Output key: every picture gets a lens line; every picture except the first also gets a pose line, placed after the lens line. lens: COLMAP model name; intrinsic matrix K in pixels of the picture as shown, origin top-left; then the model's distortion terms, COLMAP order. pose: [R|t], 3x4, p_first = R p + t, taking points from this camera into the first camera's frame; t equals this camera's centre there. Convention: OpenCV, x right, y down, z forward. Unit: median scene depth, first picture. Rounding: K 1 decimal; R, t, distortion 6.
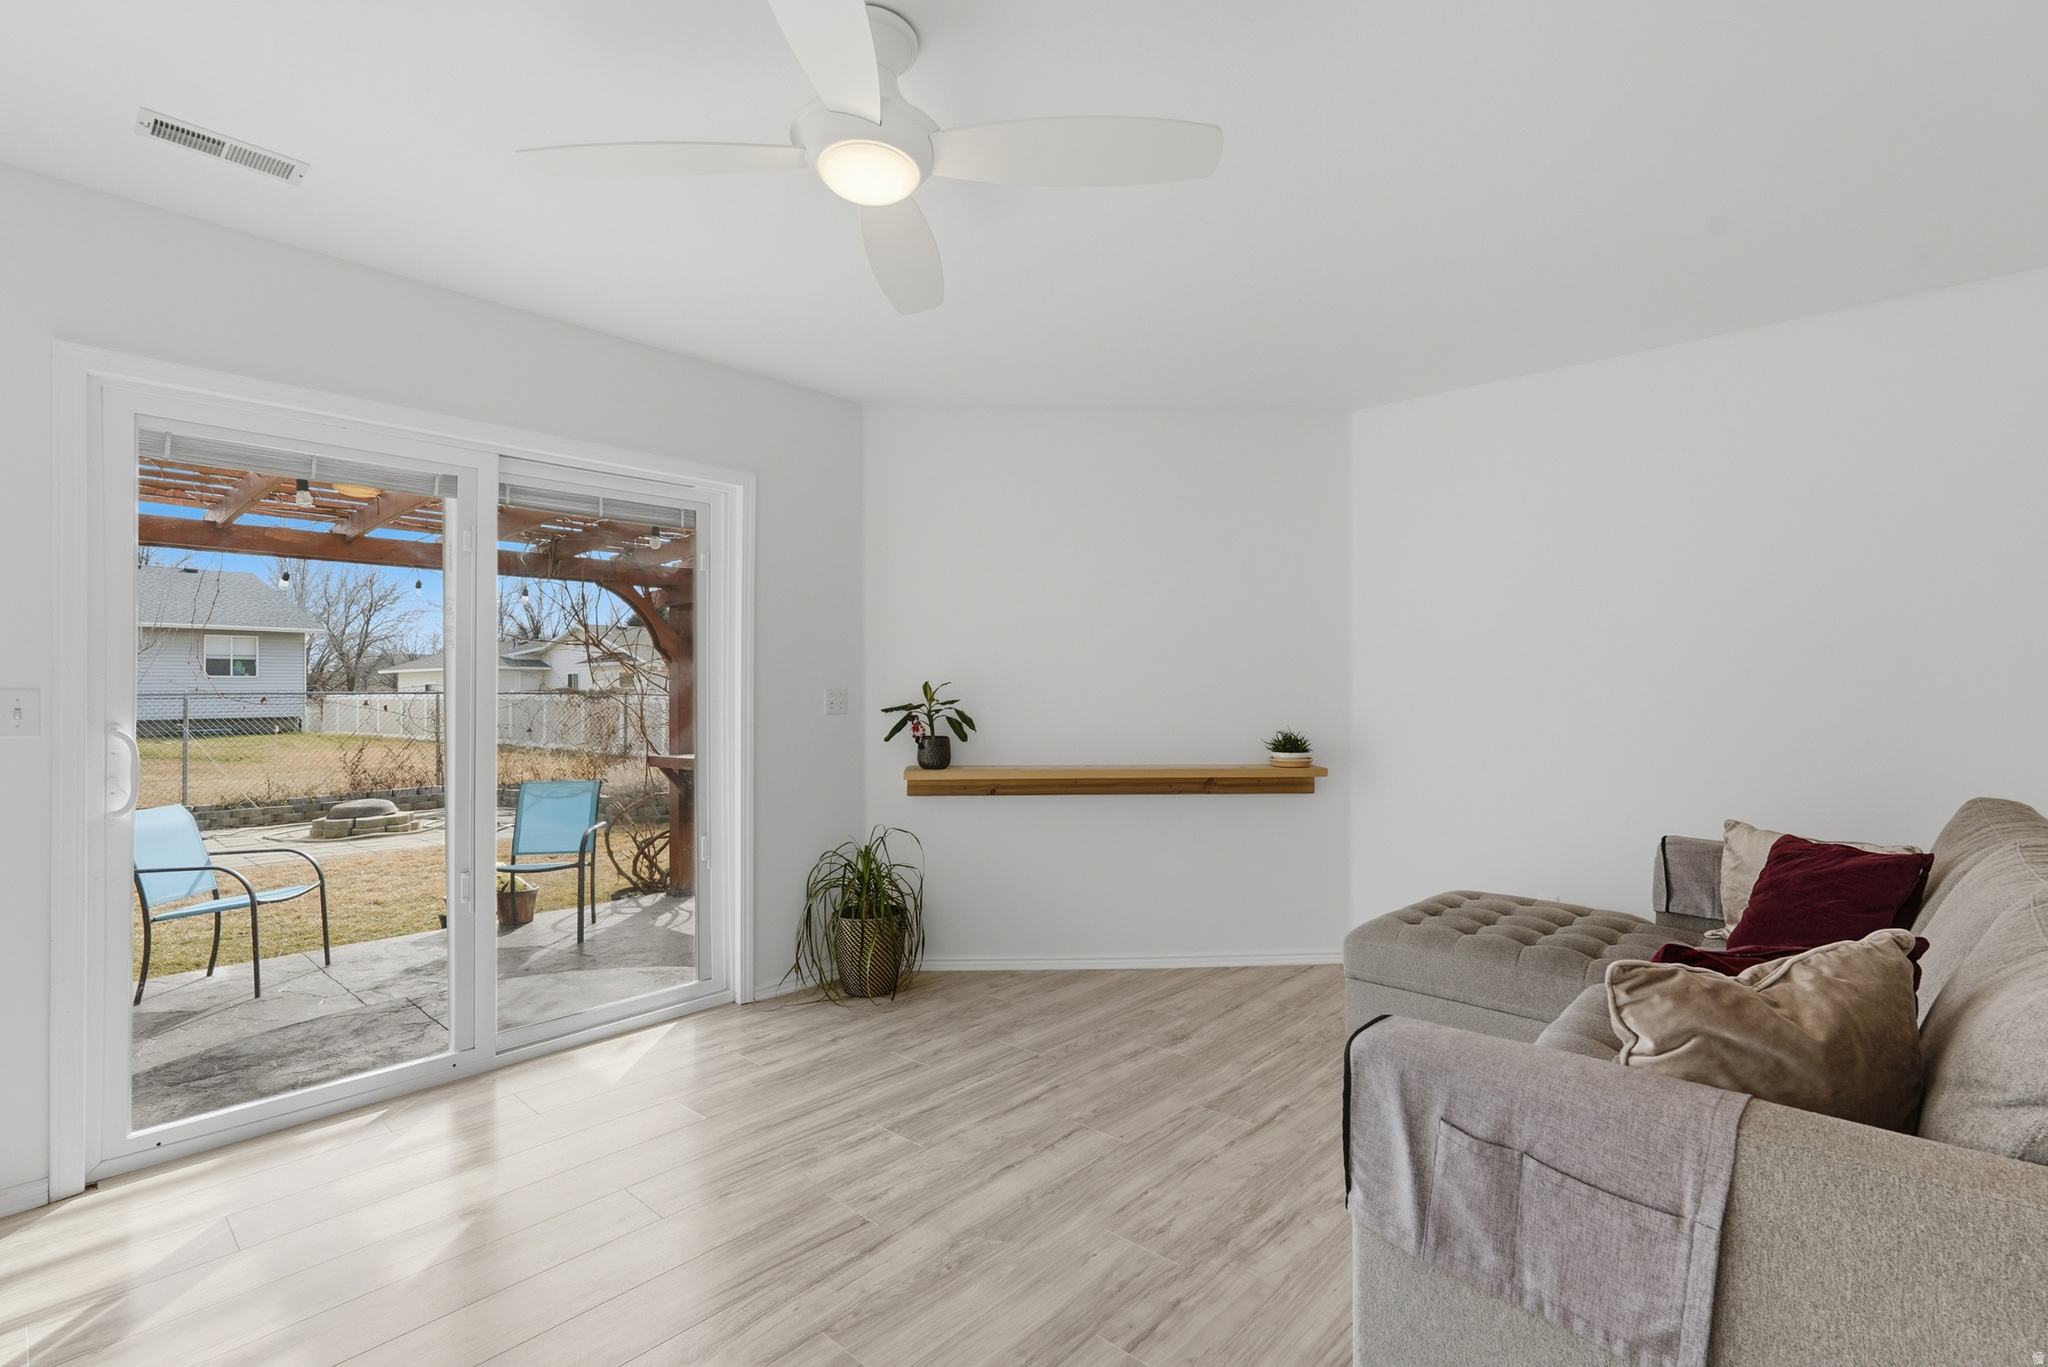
lens RADIAL K [[921.3, 0, 1018.6], [0, 921.3, 692.0], [0, 0, 1]] dist [-0.015154, 0.014675]
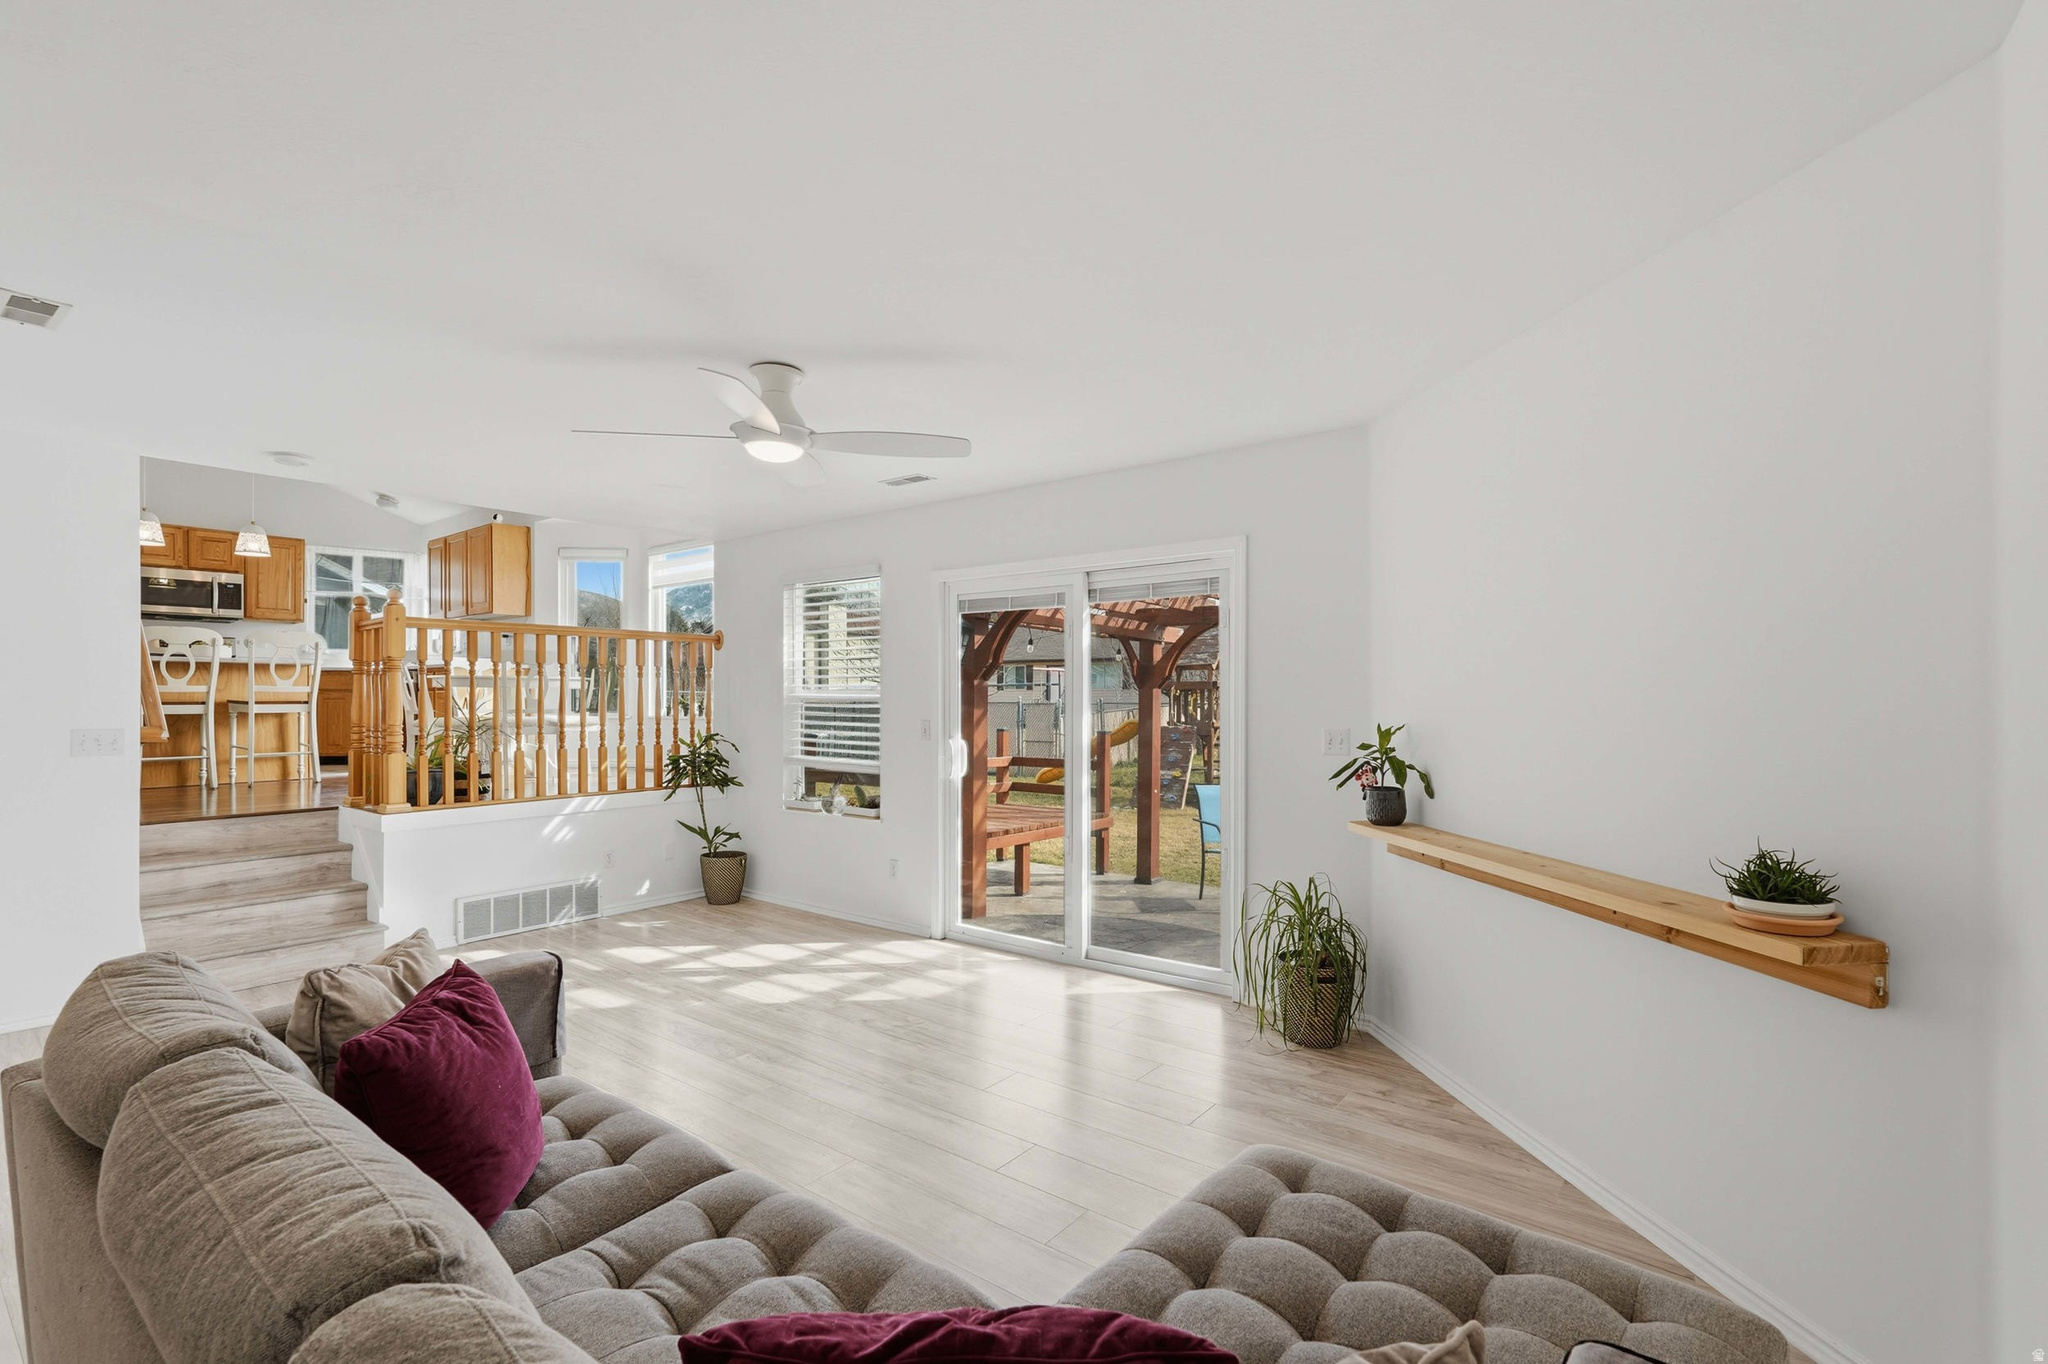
lens RADIAL K [[912.6, 0, 1036.3], [0, 912.6, 684.6], [0, 0, 1]] dist [-0.003184, -0.000228]
pose [[0.103410, -0.005532, -0.994623, 0.913612], [0.001179, 0.999985, -0.005439, -0.056310], [0.994638, -0.000610, 0.103415, 0.716089]]
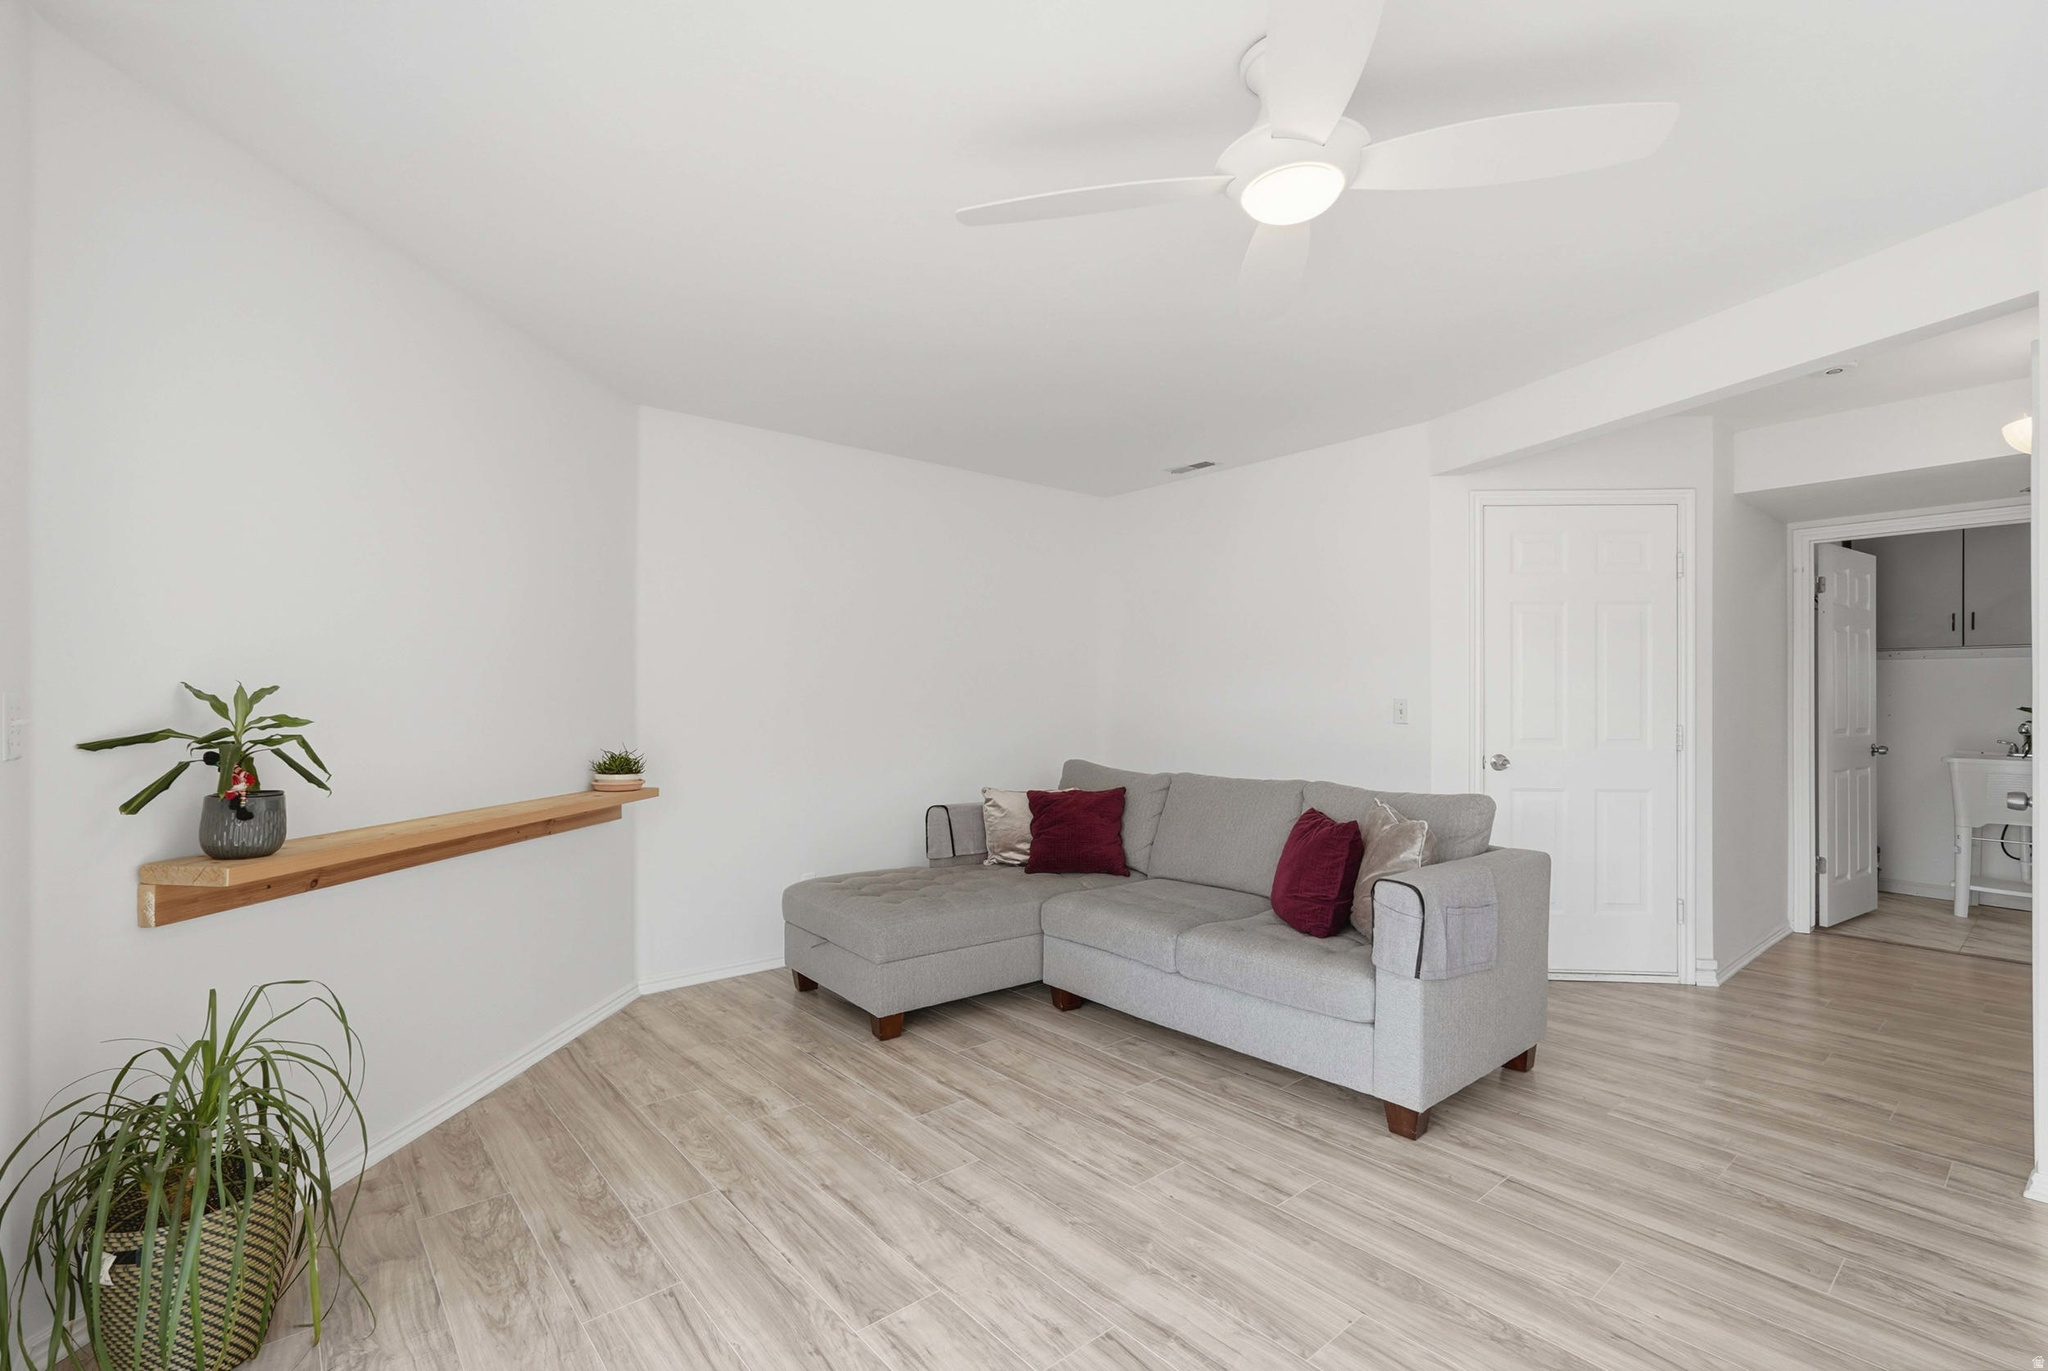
lens RADIAL K [[921.3, 0, 1018.6], [0, 921.3, 694.0], [0, 0, 1]] dist [-0.015154, 0.014675]
pose [[0.137588, 0.015170, 0.990373, -0.662268], [0.000917, 0.999880, -0.015443, 0.002766], [-0.990489, 0.003032, 0.137557, 0.627789]]
